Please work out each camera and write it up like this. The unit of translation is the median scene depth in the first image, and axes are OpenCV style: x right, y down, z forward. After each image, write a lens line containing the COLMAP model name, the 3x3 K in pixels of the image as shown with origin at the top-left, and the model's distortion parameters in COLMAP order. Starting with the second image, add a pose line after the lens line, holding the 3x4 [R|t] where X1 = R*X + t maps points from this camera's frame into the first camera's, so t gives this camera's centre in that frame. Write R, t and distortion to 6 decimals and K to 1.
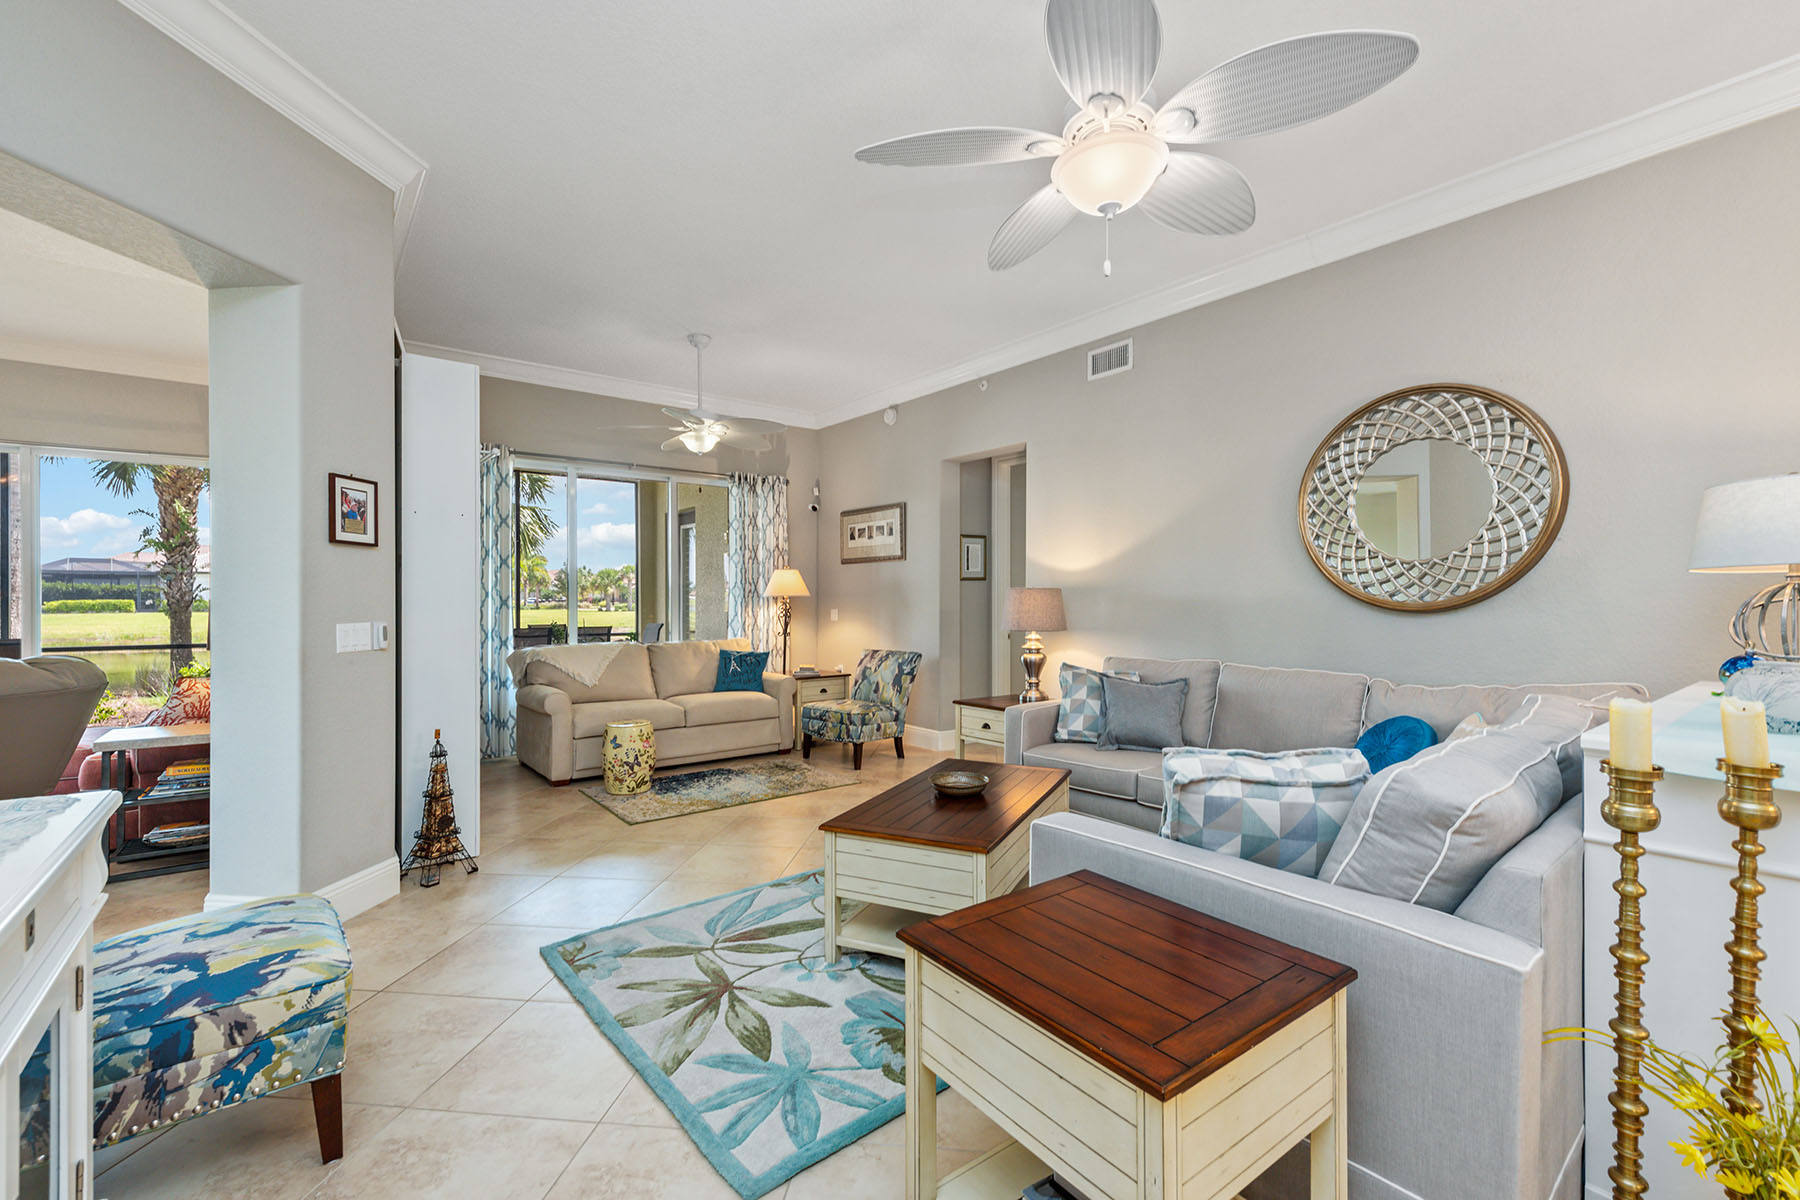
lens RADIAL K [[750.6, 0, 890.3], [0, 750.6, 607.1], [0, 0, 1]] dist [0.020614, -0.003222]
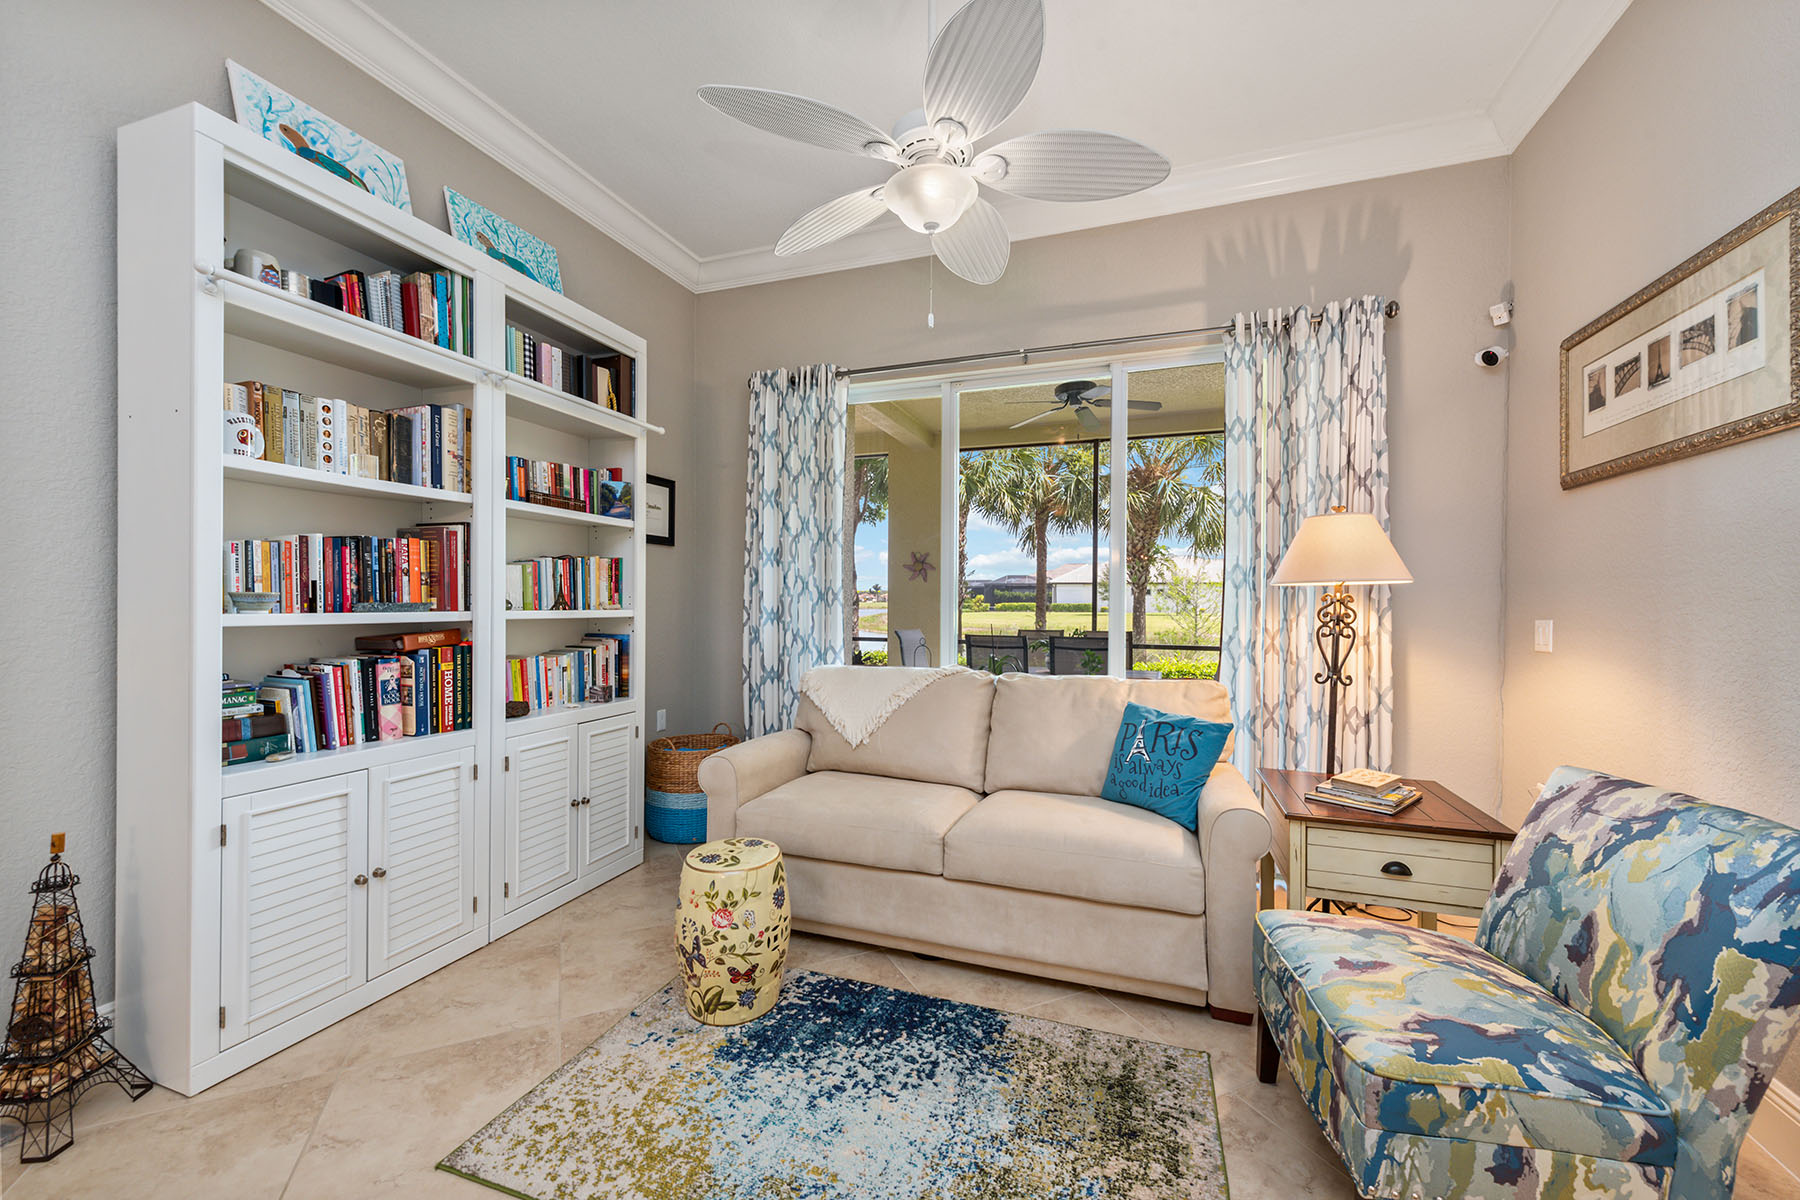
lens RADIAL K [[717.5, 0, 898.9], [0, 717.5, 599.6], [0, 0, 1]] dist [0.010255, -0.000163]
pose [[0.535608, 0.000540, -0.844467, 0.064777], [-0.015247, 0.999843, -0.009031, 0.001008], [0.844329, 0.017713, 0.535532, 0.706138]]
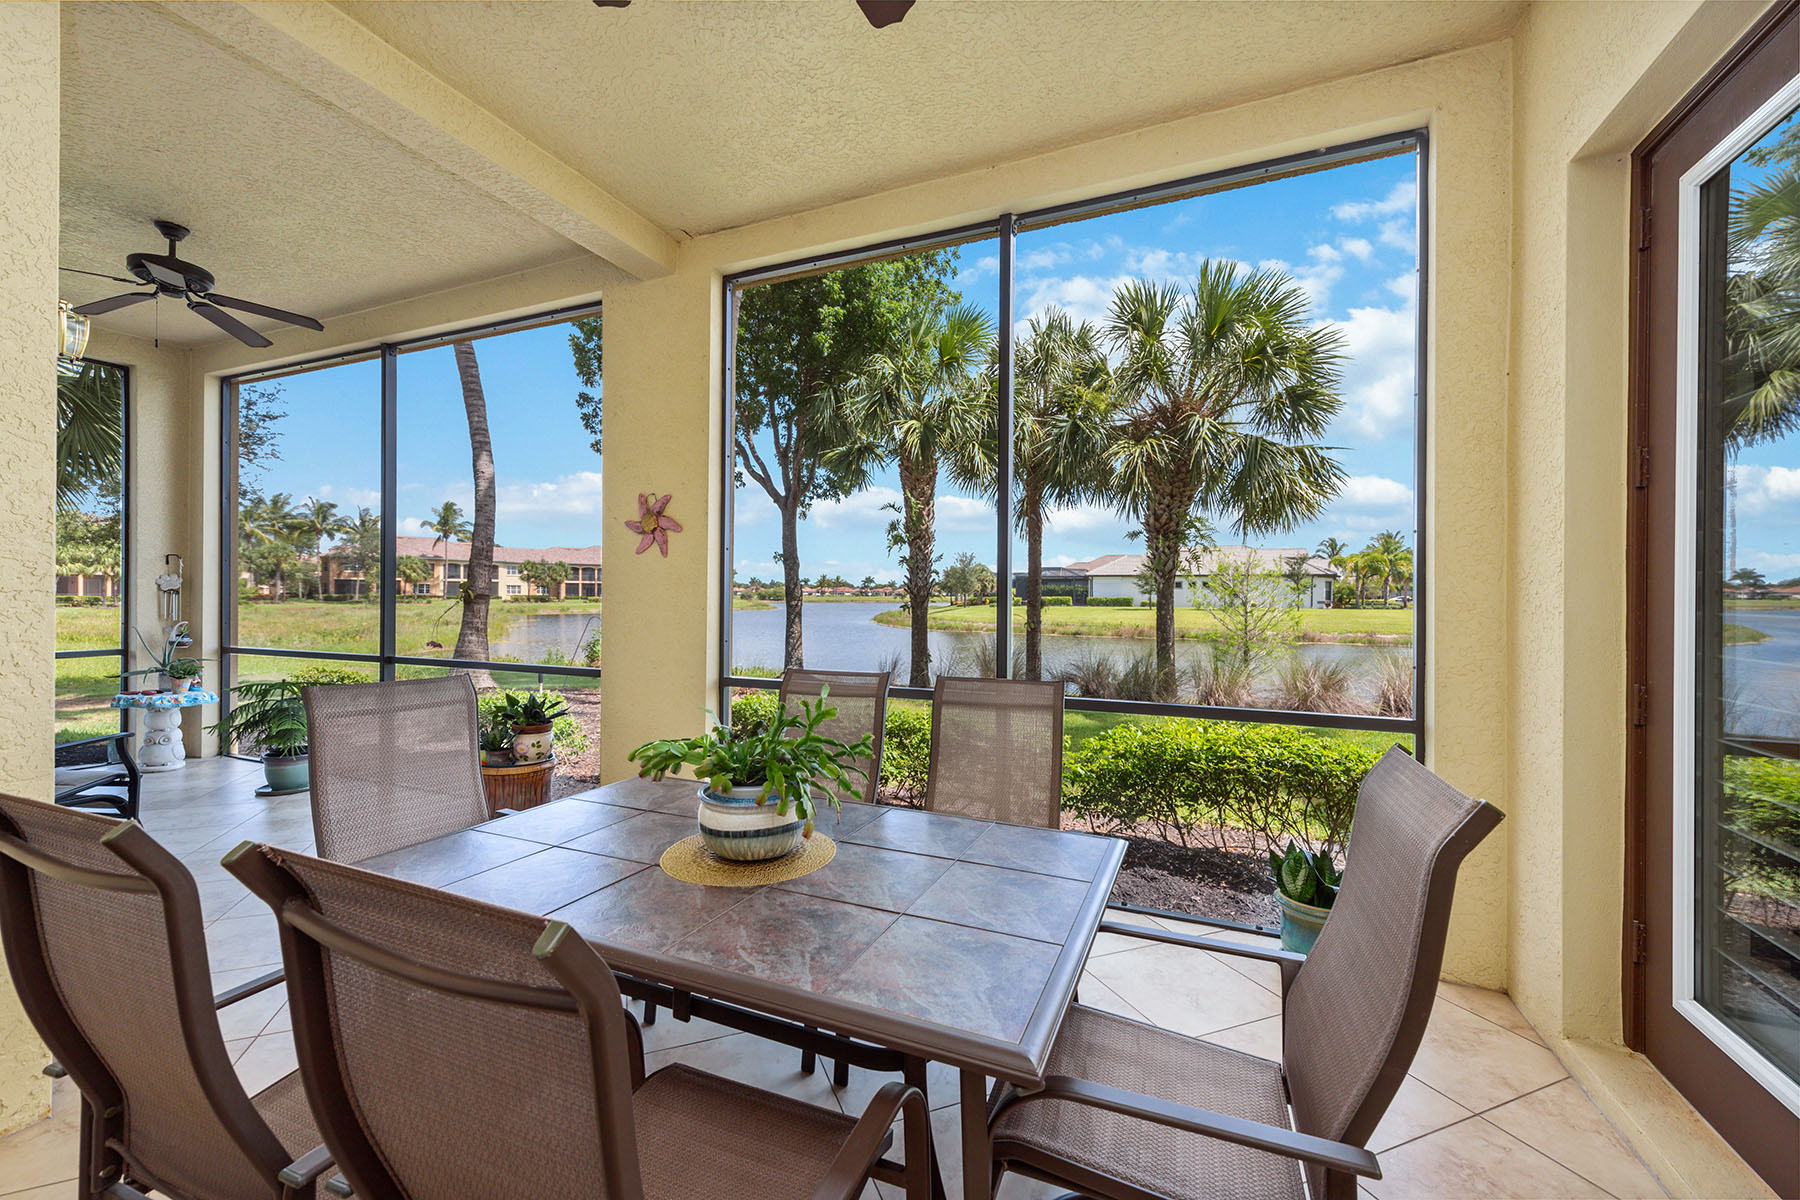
lens RADIAL K [[717.5, 0, 905.1], [0, 717.5, 594.6], [0, 0, 1]] dist [0.010255, -0.000163]
pose [[0.494221, 0.000813, -0.869336, -0.387832], [-0.013816, 0.999881, -0.006919, -0.010464], [0.869227, 0.015430, 0.494173, 1.340763]]
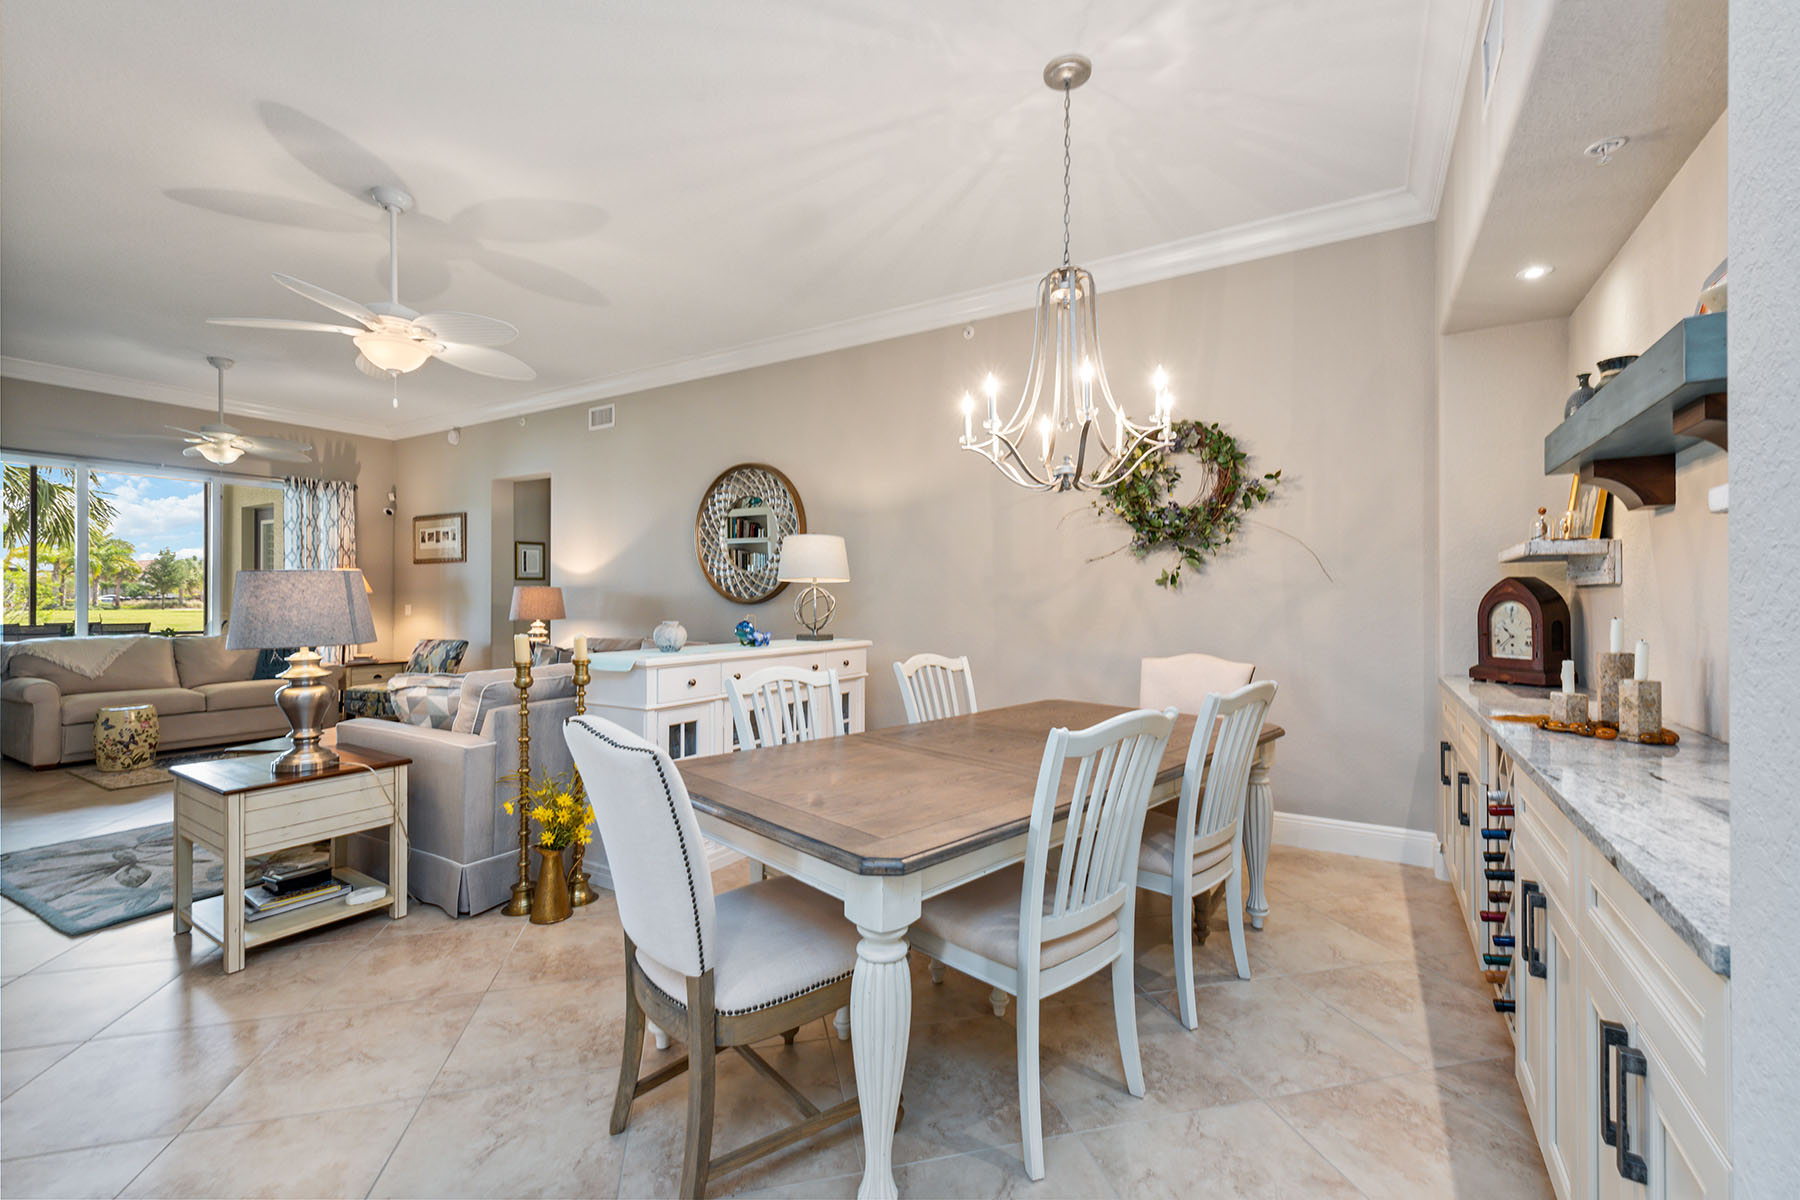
lens RADIAL K [[750.6, 0, 890.3], [0, 750.6, 599.7], [0, 0, 1]] dist [0.020614, -0.003222]
pose [[0.939905, 0.001296, 0.341433, 0.267913], [0.001359, 0.999971, -0.007537, 0.005759], [-0.341433, 0.007548, 0.939876, -0.360947]]
